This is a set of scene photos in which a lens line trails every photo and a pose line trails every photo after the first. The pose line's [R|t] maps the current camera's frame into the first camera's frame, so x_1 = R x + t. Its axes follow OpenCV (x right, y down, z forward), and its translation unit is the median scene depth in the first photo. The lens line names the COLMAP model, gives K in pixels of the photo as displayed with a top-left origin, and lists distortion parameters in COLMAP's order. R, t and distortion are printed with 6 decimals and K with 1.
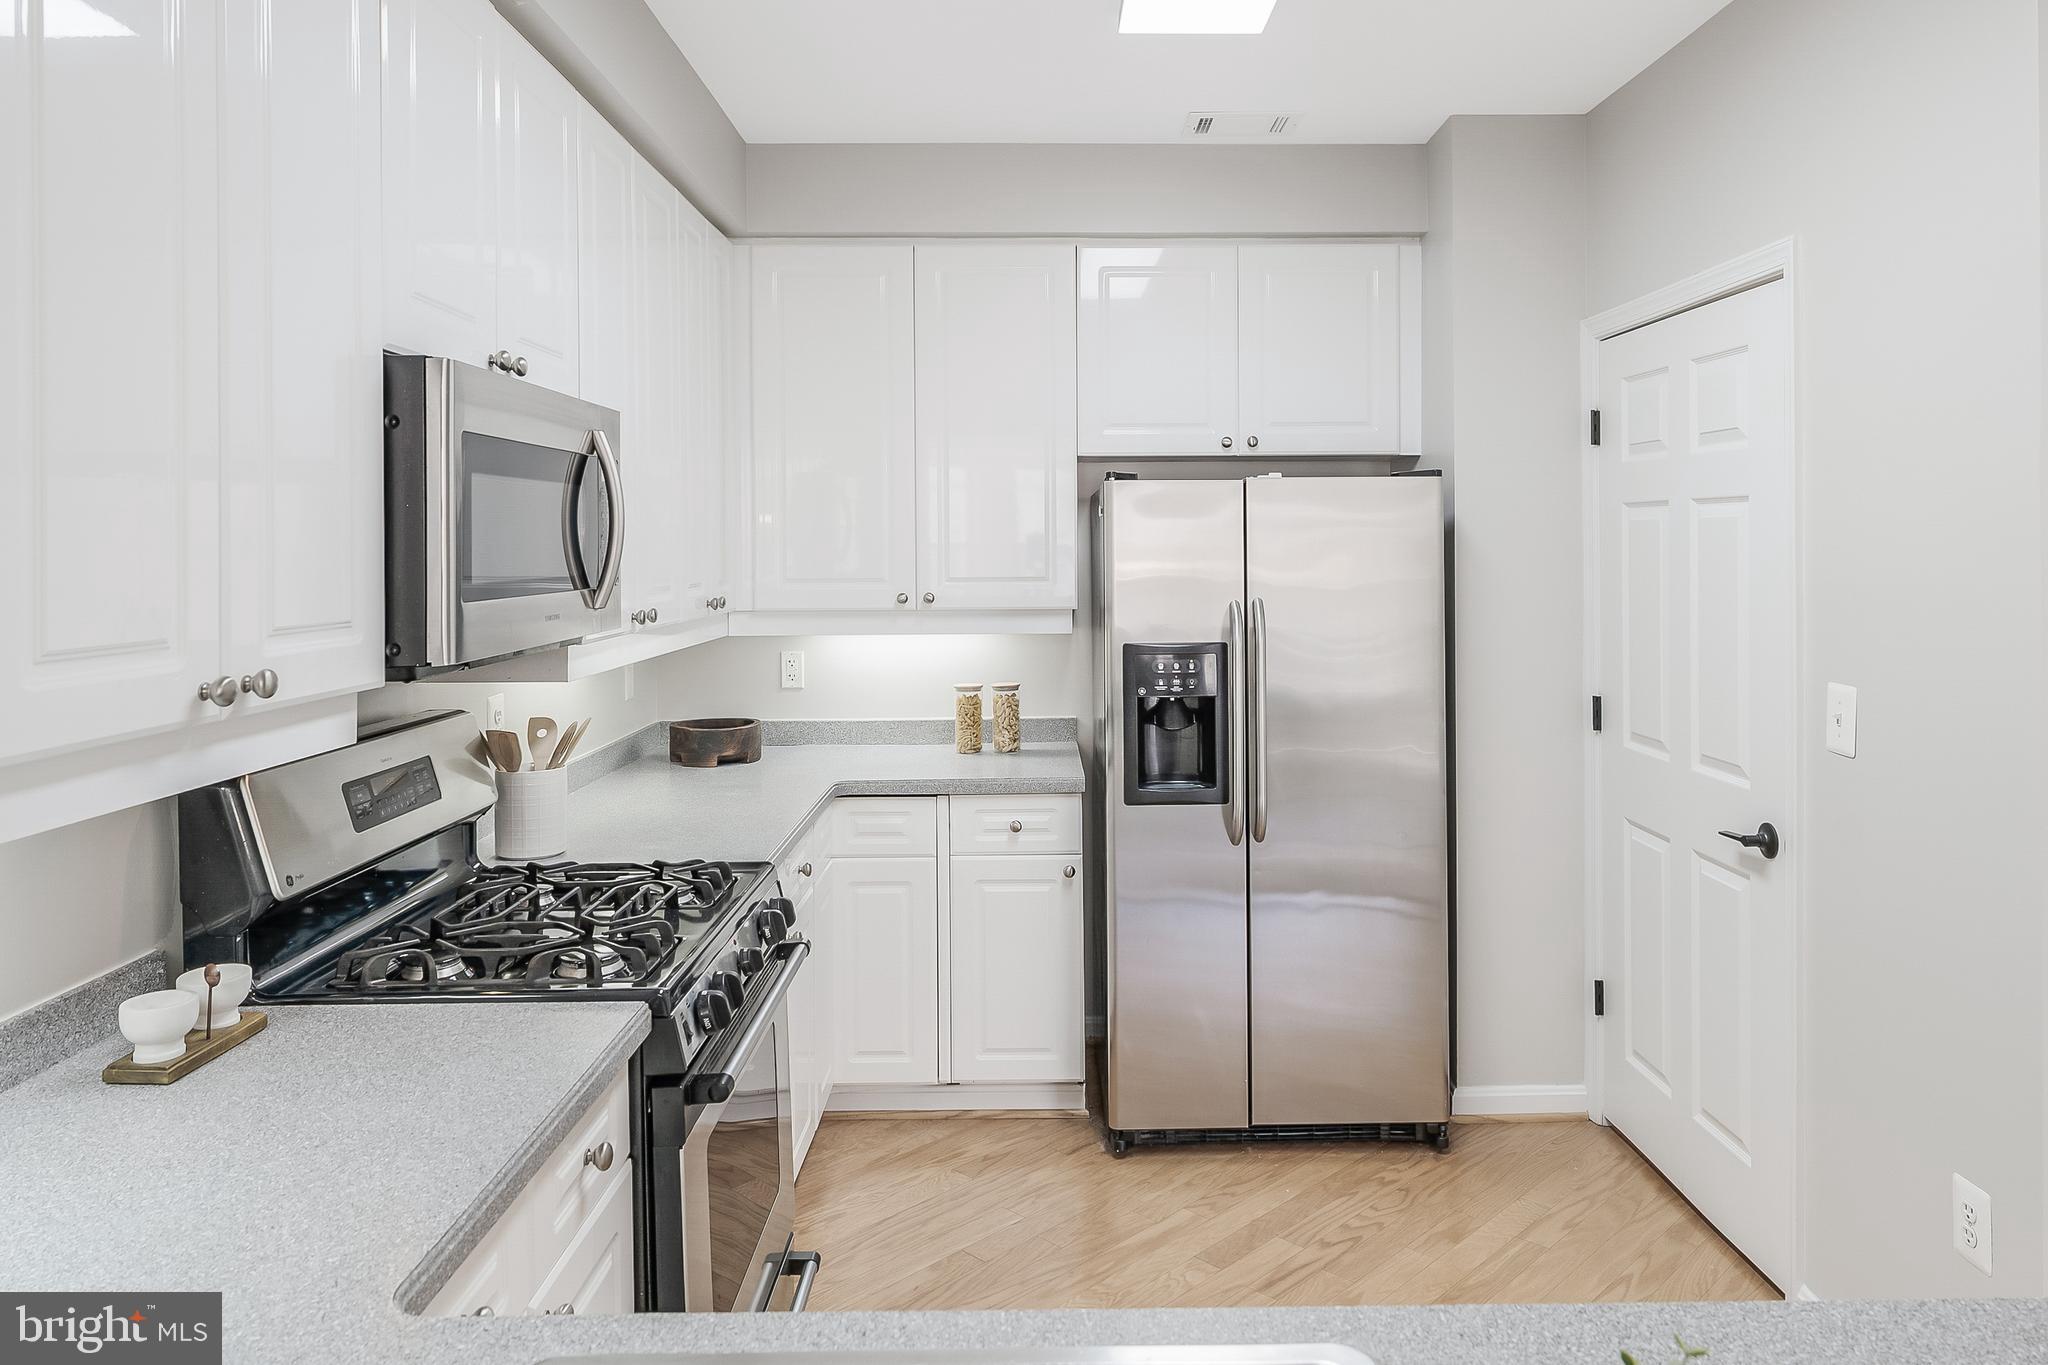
lens RADIAL K [[1357.0, 0, 1048.0], [0, 1357.0, 576.4], [0, 0, 1]] dist [0.005074, -0.000949]
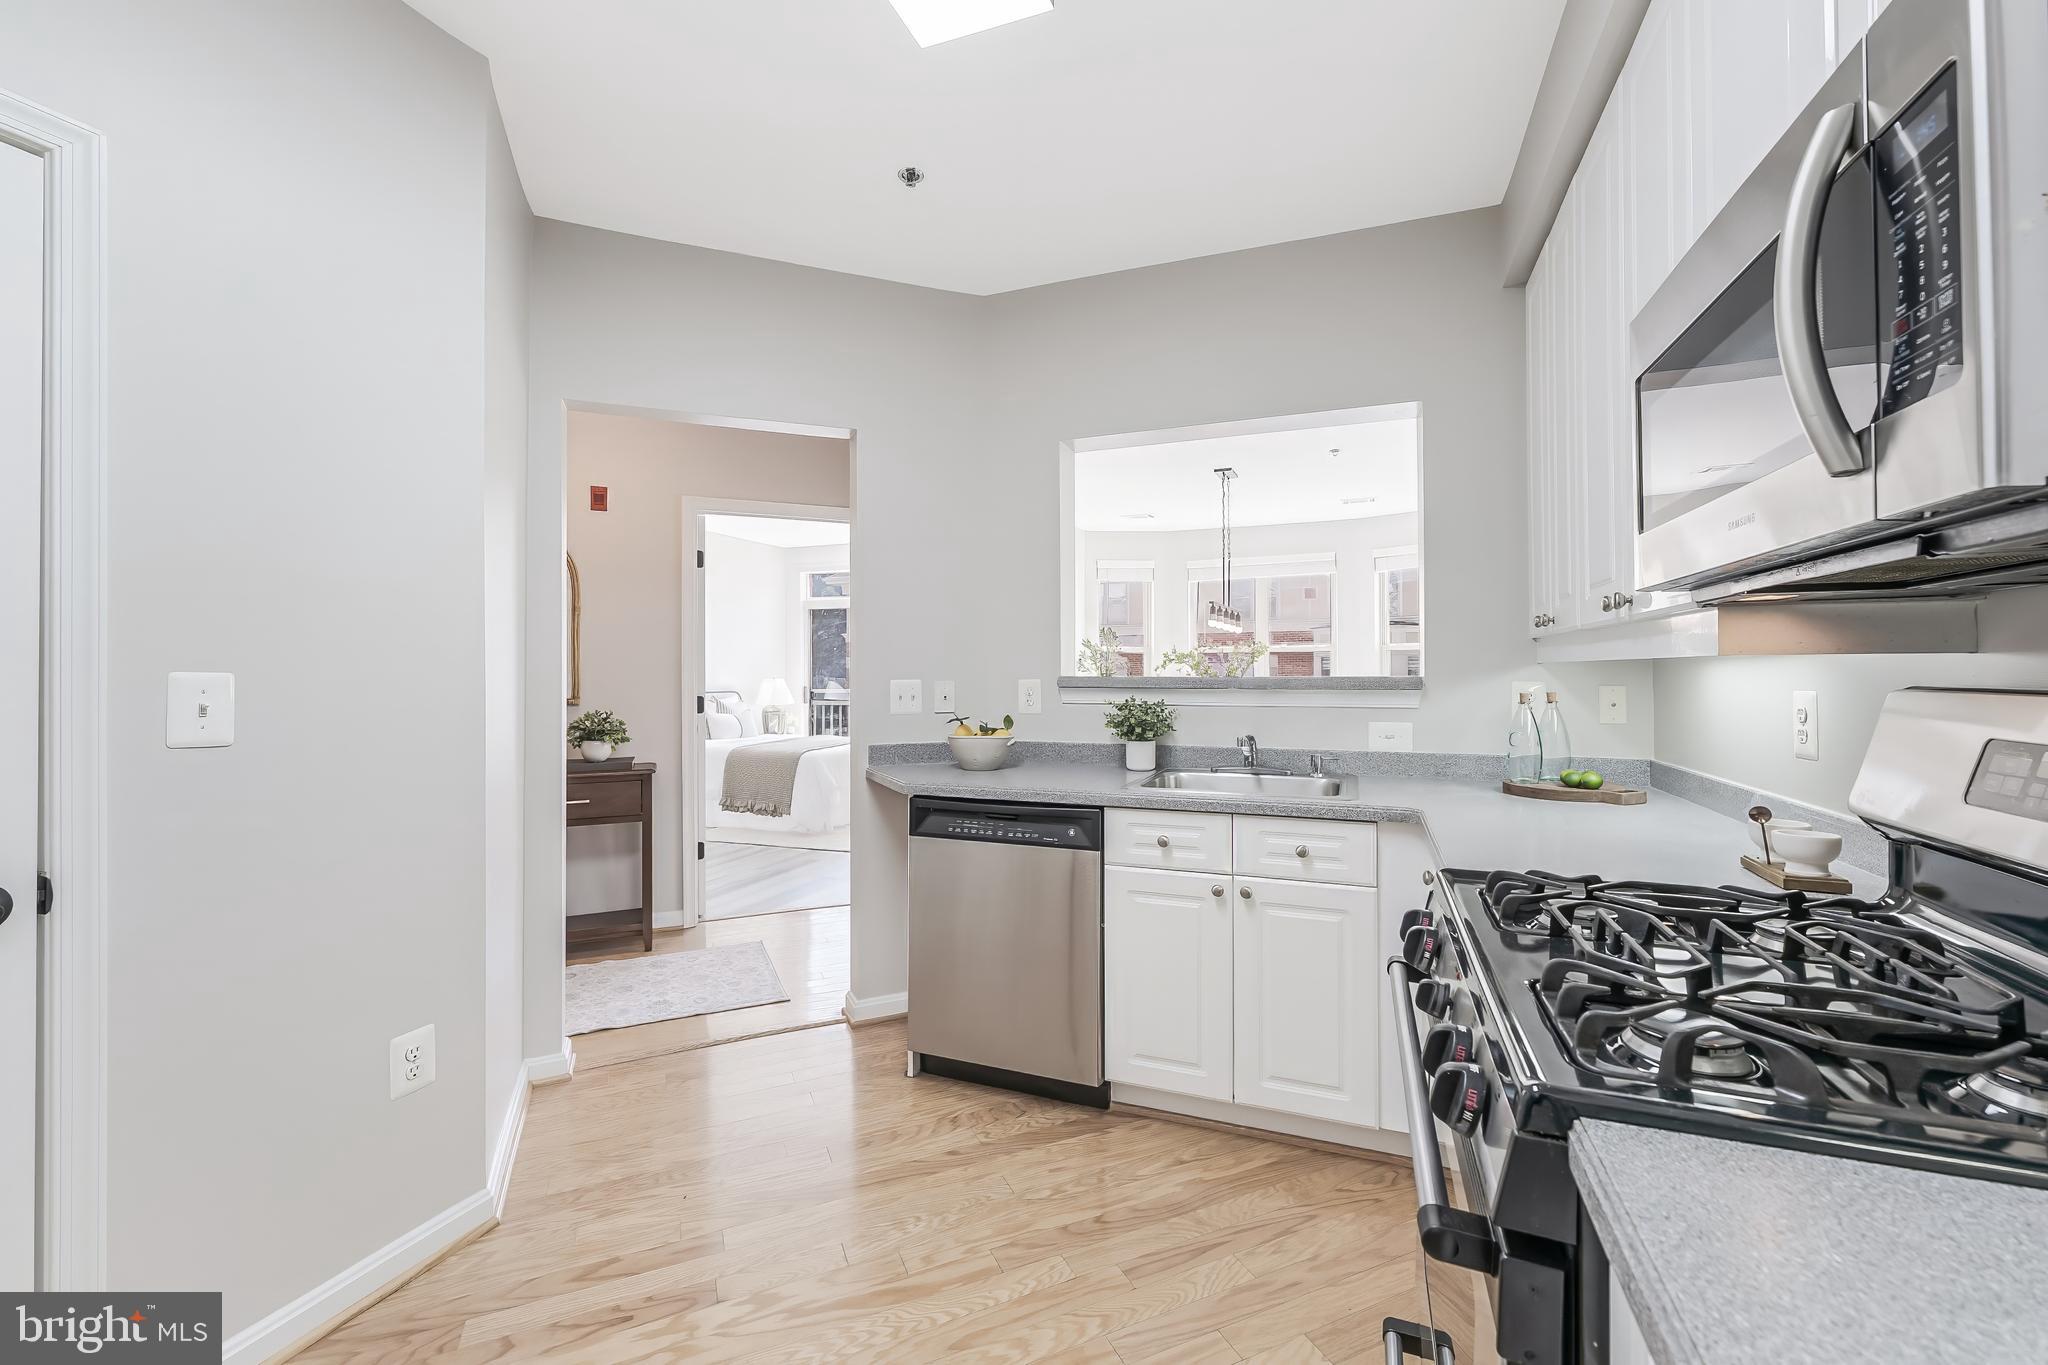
lens RADIAL K [[825.0, 0, 1031.6], [0, 825.0, 673.2], [0, 0, 1]] dist [0.000806, -0.000057]
pose [[-0.930281, 0.011505, 0.366666, -0.116848], [0.018574, 0.999703, 0.015758, 0.059713], [-0.366376, 0.021470, -0.930219, 0.964790]]
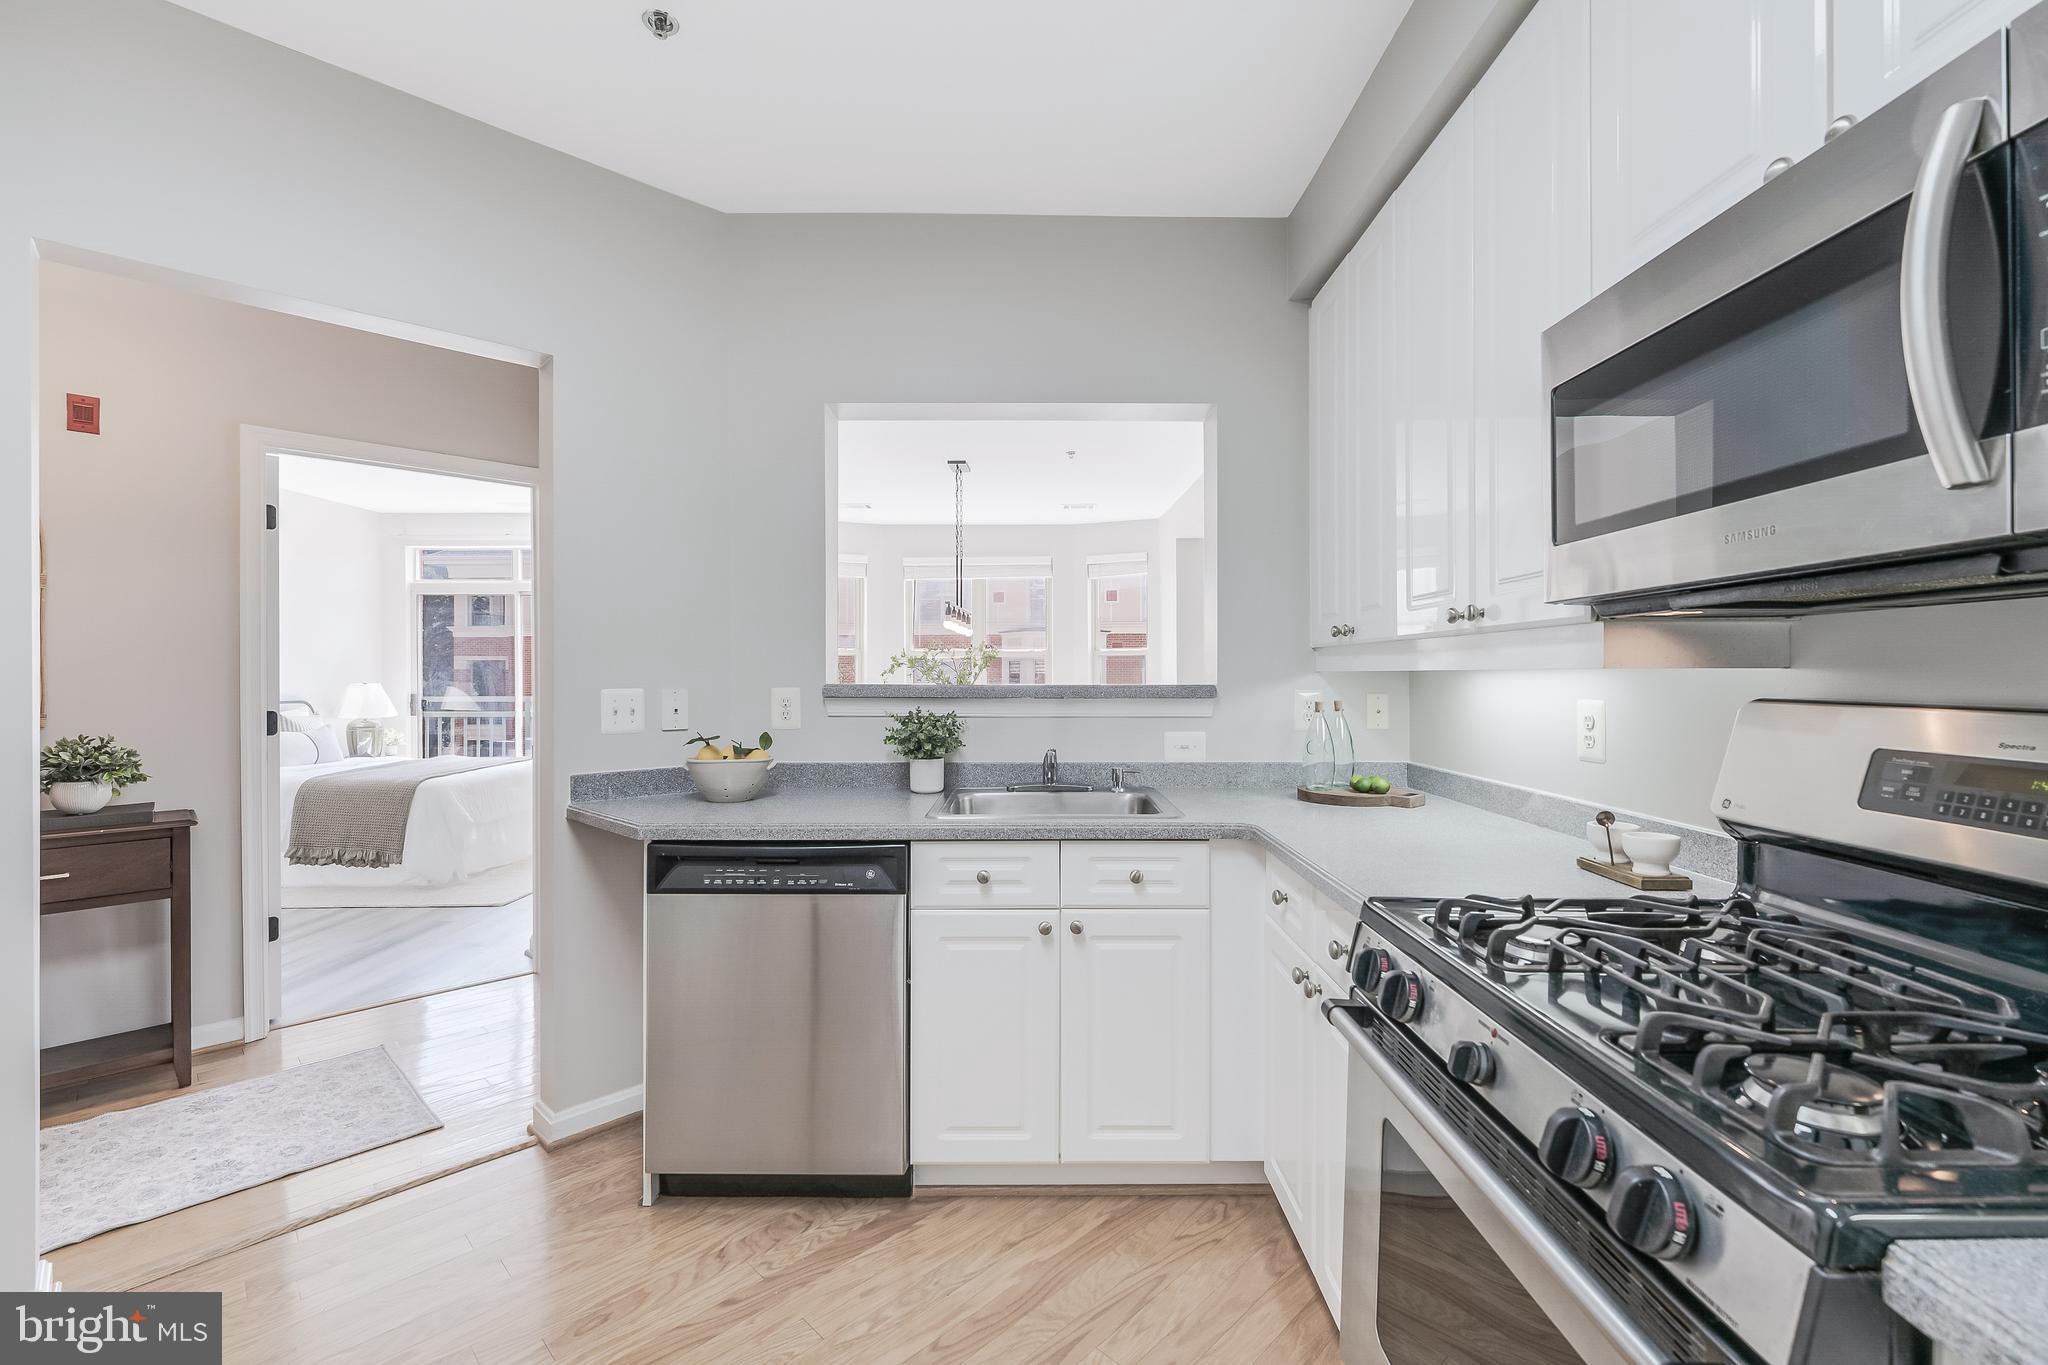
lens RADIAL K [[861.6, 0, 1031.4], [0, 861.6, 681.6], [0, 0, 1]] dist [-0.004460, 0.000944]
pose [[-0.999959, 0.009058, 0.000779, -0.006943], [0.009076, 0.999599, 0.026818, 0.056193], [-0.000535, 0.026824, -0.999640, 0.905577]]
